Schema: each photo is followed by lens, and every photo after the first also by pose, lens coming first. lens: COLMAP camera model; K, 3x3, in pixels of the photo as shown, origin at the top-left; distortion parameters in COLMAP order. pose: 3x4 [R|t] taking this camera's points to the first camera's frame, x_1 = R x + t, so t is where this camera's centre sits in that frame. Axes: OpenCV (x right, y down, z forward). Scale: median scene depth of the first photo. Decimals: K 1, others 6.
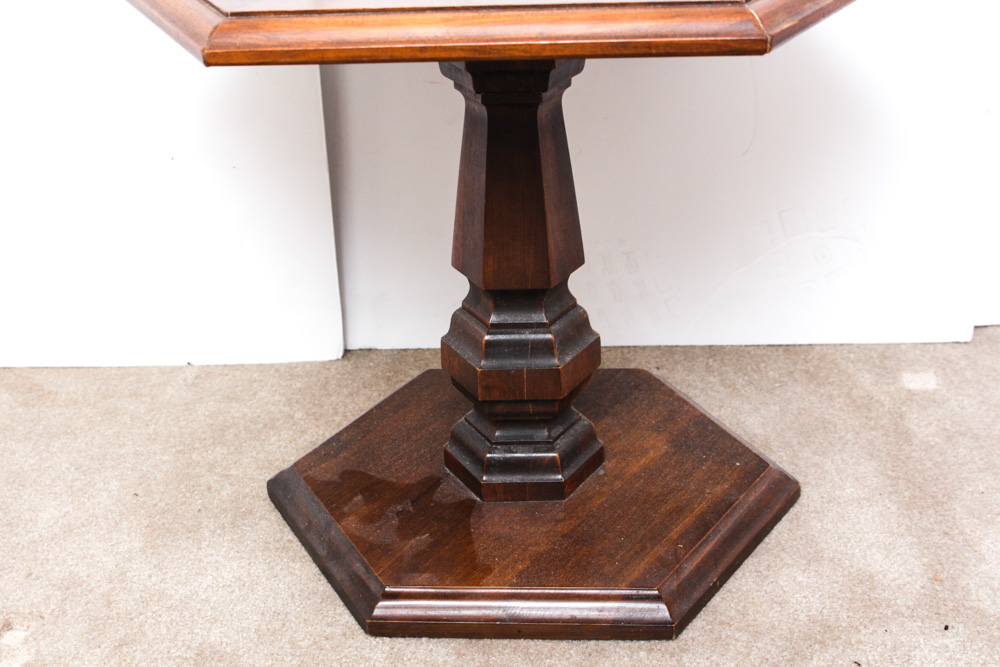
lens RADIAL K [[1584.4, 0, 496.7], [0, 1584.4, 331.4], [0, 0, 1]] dist [-0.045206, 0.000000]
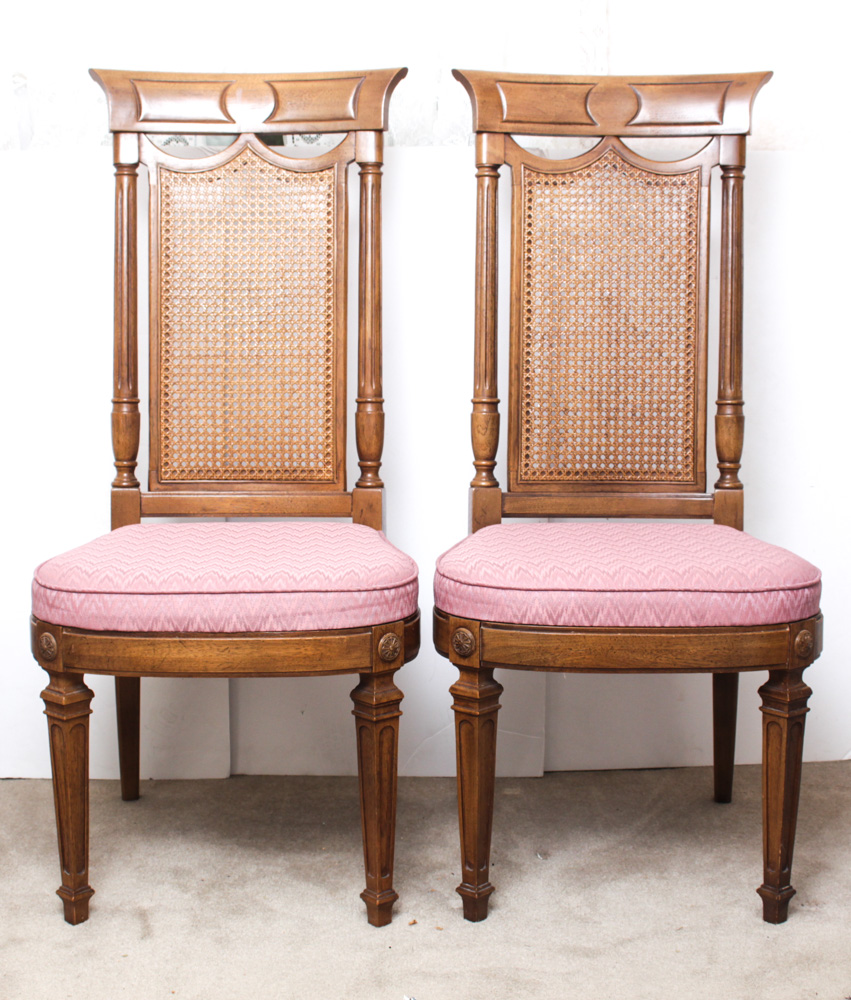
lens RADIAL K [[1668.0, 0, 414.7], [0, 1668.0, 501.6], [0, 0, 1]] dist [-0.113085, 0.000000]
pose [[0.997764, 0.036219, 0.056167, 0.007273], [-0.019024, 0.959568, -0.280834, 0.331979], [-0.064068, 0.279137, 0.958112, -1.388991]]
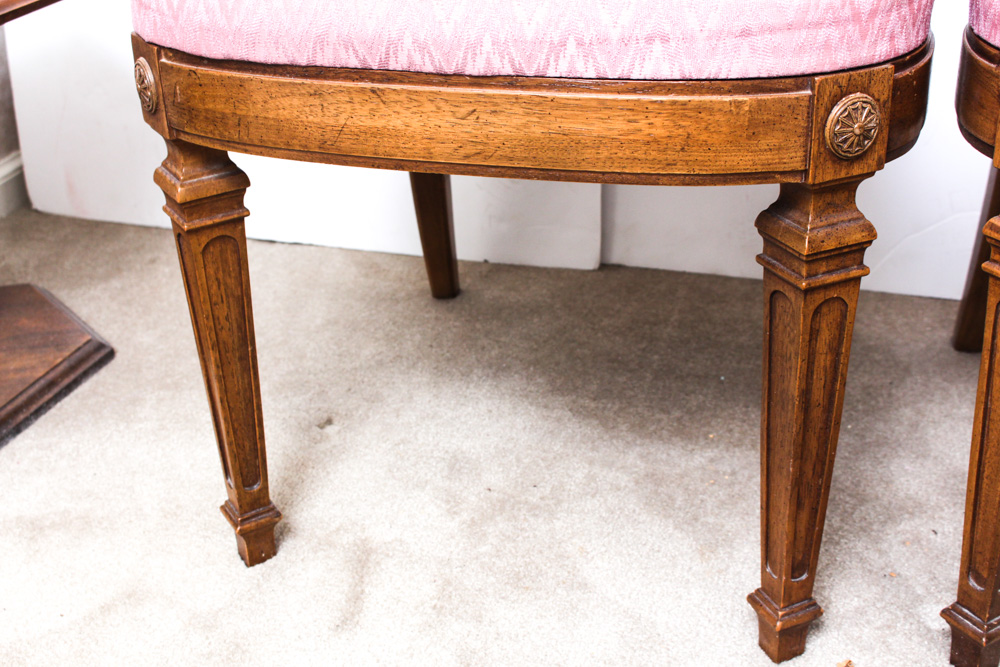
lens RADIAL K [[1294.7, 0, 483.2], [0, 1294.7, 333.7], [0, 0, 1]] dist [-0.072746, 0.000000]
pose [[0.967449, 0.122923, -0.221205, 0.071155], [-0.113901, 0.992070, 0.053140, 0.029418], [0.225983, -0.026215, 0.973778, -0.102655]]
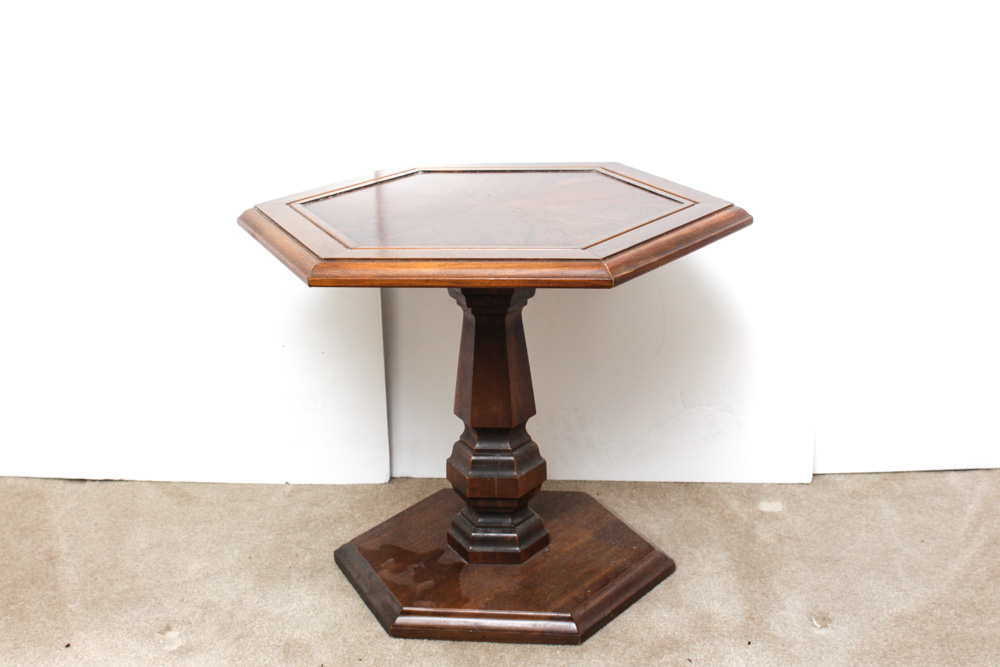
lens RADIAL K [[1430.3, 0, 493.3], [0, 1430.3, 333.1], [0, 0, 1]] dist [-0.078442, 0.000000]
pose [[0.998517, 0.026634, -0.047479, 0.077293], [-0.032940, 0.989965, -0.137421, 0.074956], [0.043342, 0.138781, 0.989374, -0.440868]]
